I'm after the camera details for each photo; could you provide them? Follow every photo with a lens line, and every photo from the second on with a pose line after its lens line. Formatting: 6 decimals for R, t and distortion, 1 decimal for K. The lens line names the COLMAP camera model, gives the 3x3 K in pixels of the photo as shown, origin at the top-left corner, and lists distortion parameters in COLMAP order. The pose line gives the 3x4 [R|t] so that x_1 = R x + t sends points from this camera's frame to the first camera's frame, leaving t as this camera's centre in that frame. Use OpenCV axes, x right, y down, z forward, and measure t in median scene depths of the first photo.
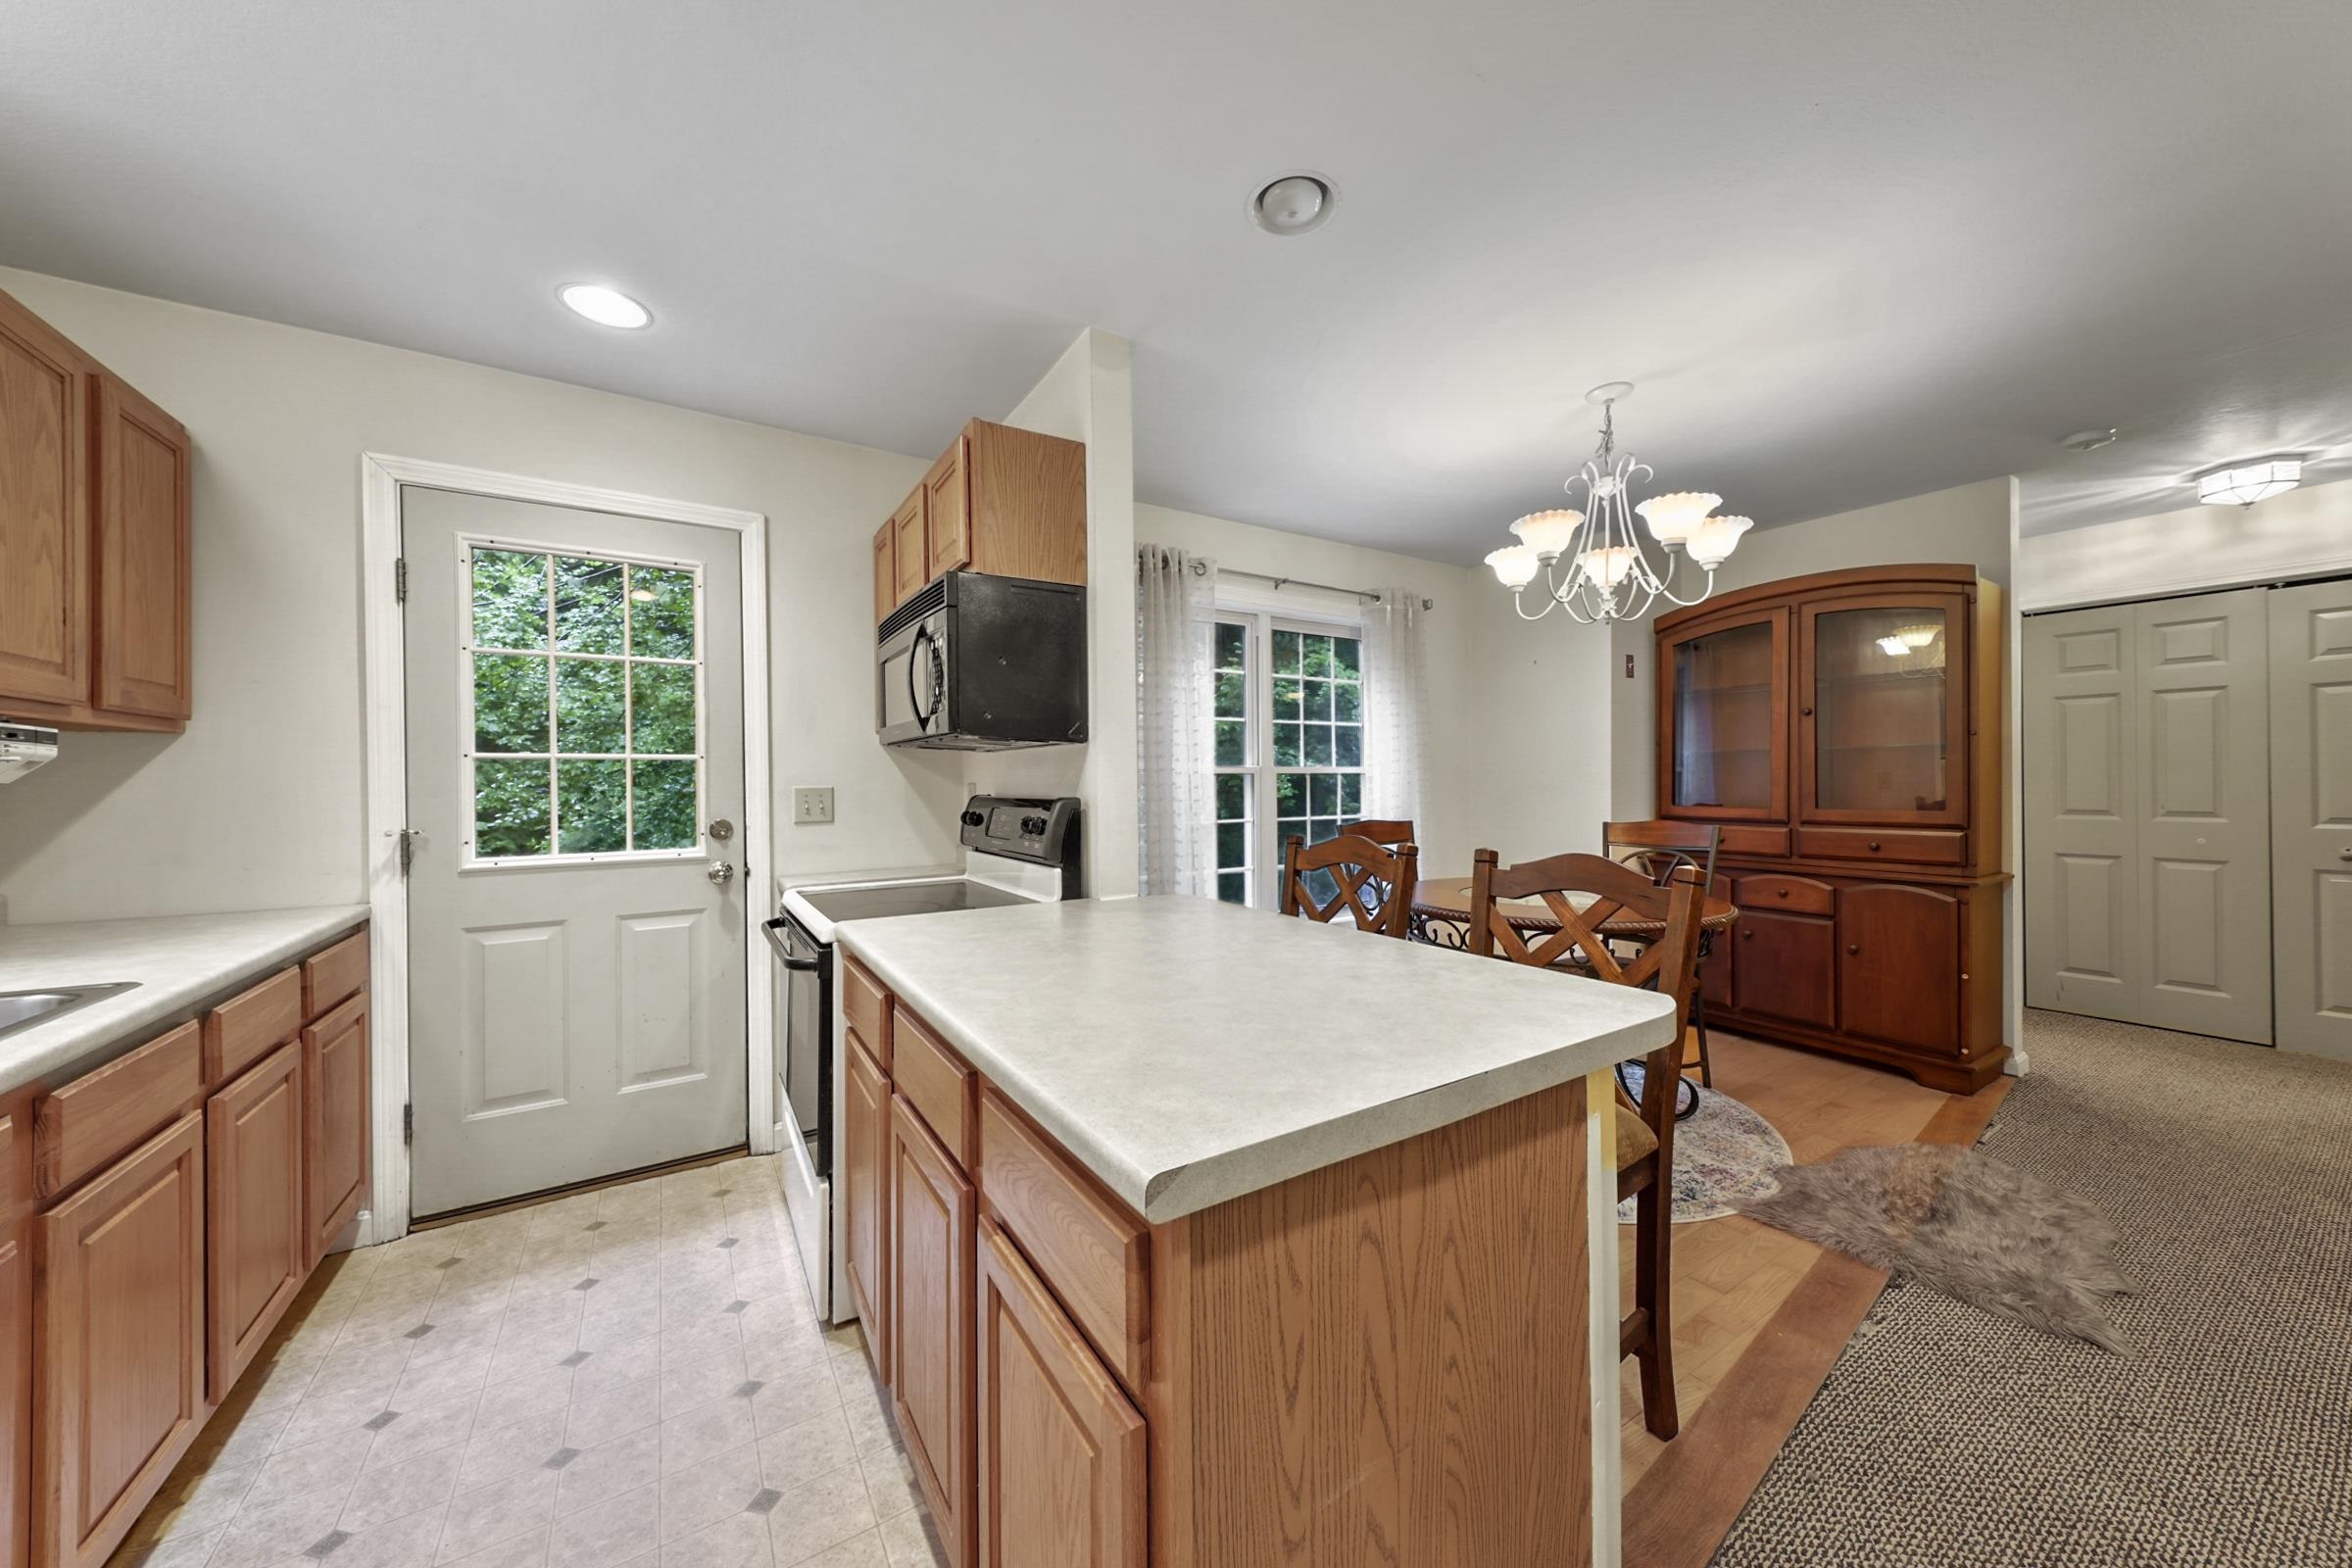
lens RADIAL K [[801.3, 0, 1176.6], [0, 801.3, 782.0], [0, 0, 1]] dist [0.007679, -0.002956]
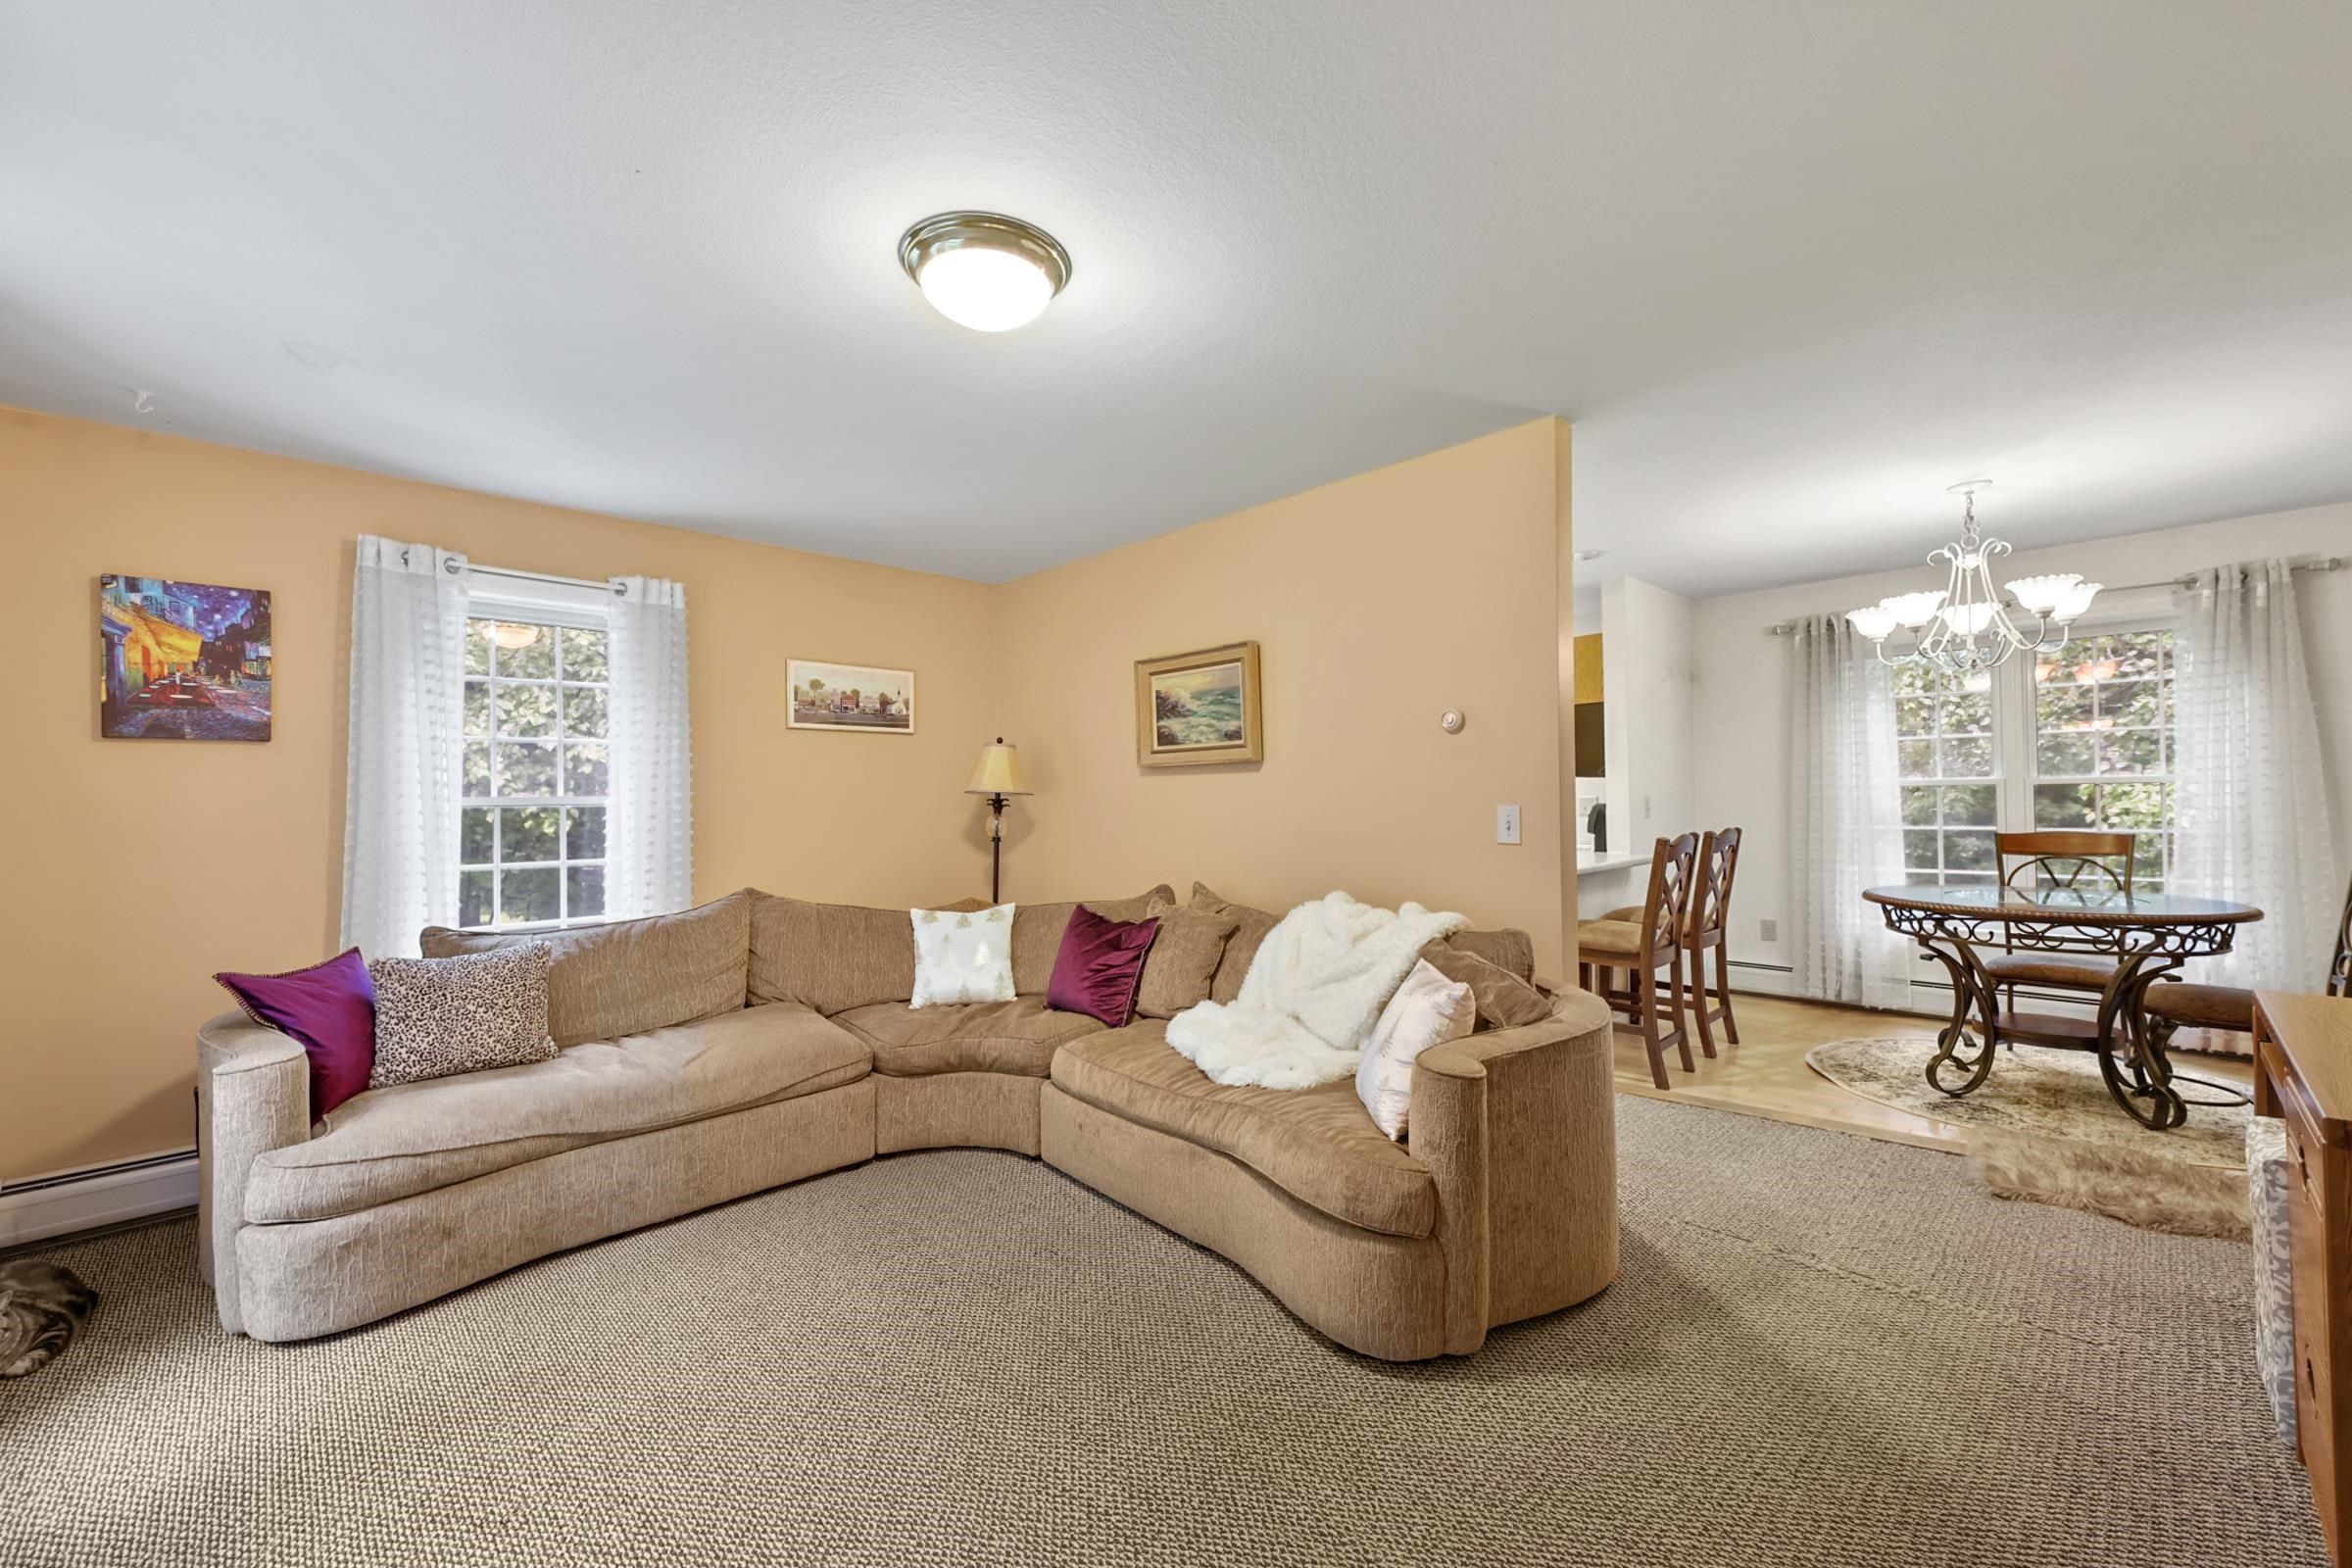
lens RADIAL K [[906.6, 0, 1159.4], [0, 906.6, 790.2], [0, 0, 1]] dist [0.011339, -0.000182]
pose [[0.203922, -0.002487, -0.978984, 1.551586], [0.012496, 0.999922, 0.000063, -0.024822], [0.978907, -0.012246, 0.203937, -0.487029]]
